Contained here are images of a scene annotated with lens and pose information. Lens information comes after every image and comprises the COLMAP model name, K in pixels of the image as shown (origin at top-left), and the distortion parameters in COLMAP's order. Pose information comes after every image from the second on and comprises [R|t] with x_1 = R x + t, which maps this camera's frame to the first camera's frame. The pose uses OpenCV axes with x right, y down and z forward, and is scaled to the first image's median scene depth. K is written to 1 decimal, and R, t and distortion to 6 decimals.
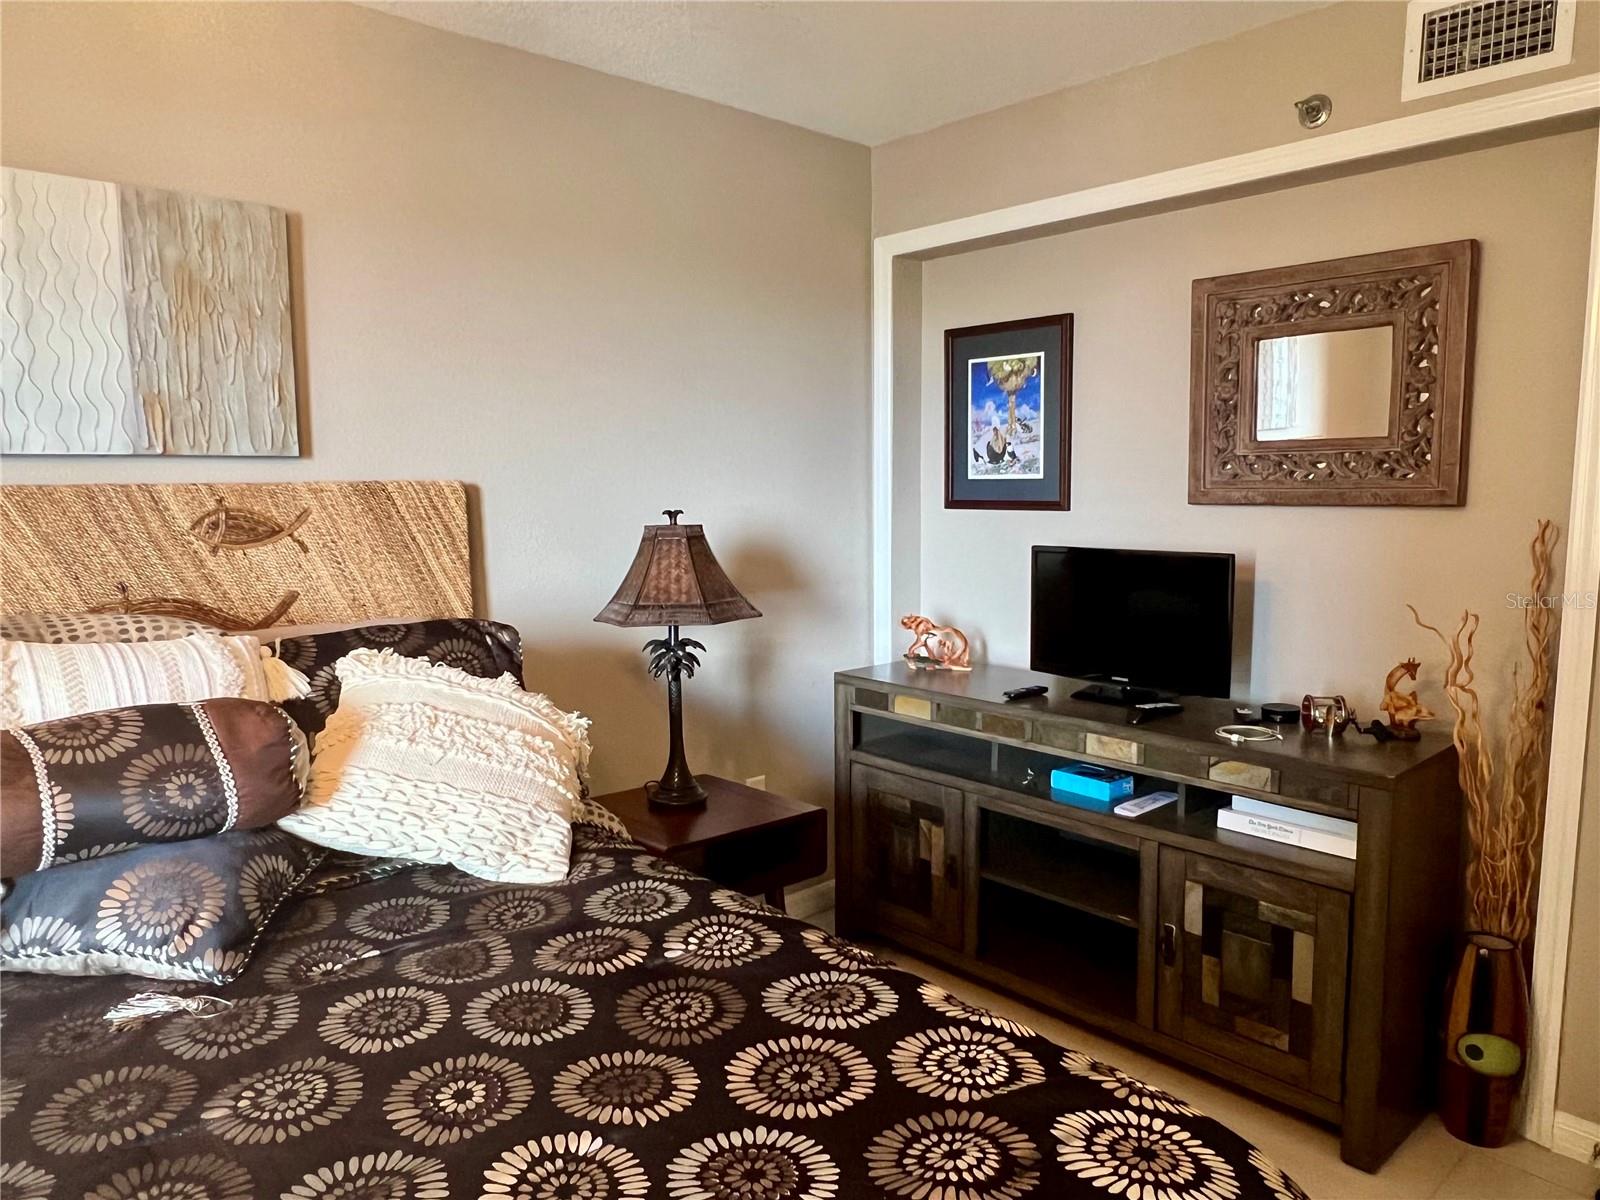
lens RADIAL K [[1089.9, 0, 799.6], [0, 1089.9, 614.3], [0, 0, 1]] dist [0.000781, -0.004097]
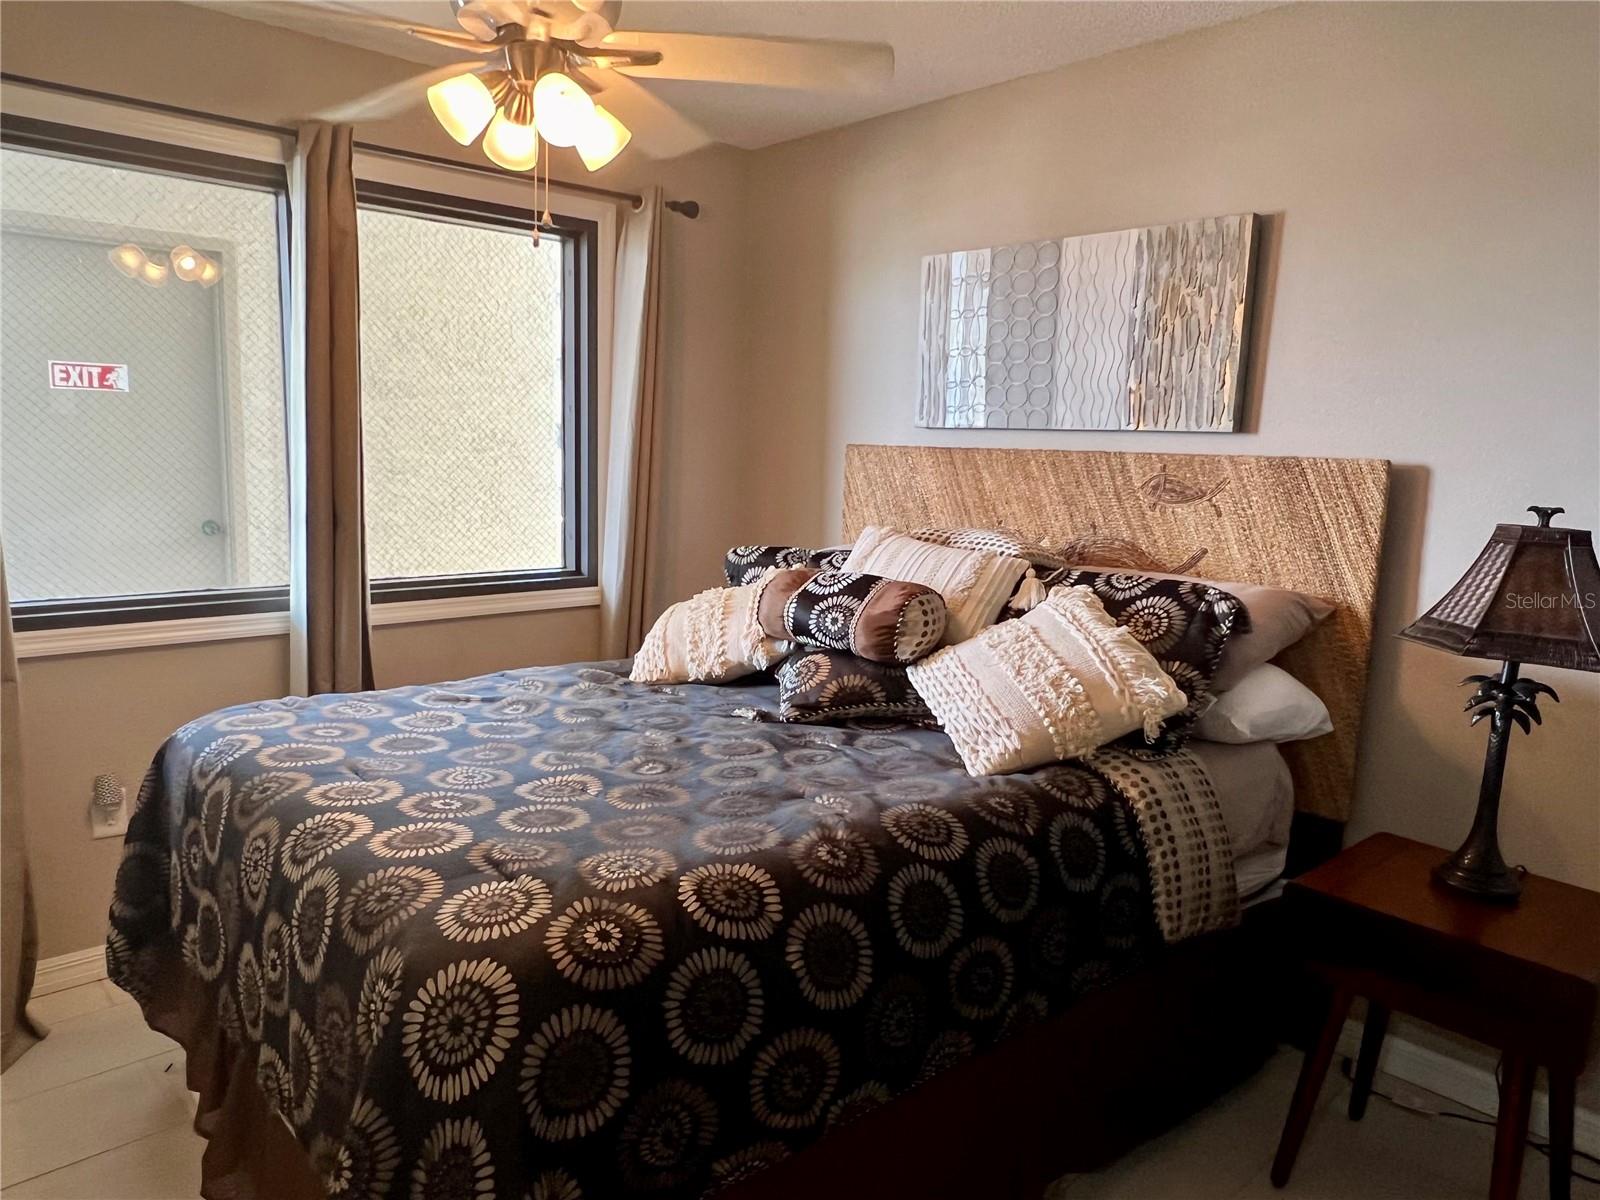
lens RADIAL K [[1089.9, 0, 799.6], [0, 1089.9, 614.3], [0, 0, 1]] dist [0.000781, -0.004097]
pose [[0.027496, 0.163673, -0.986131, 0.680160], [-0.160066, 0.974496, 0.157279, -0.065890], [0.986723, 0.153522, 0.052993, 0.517224]]
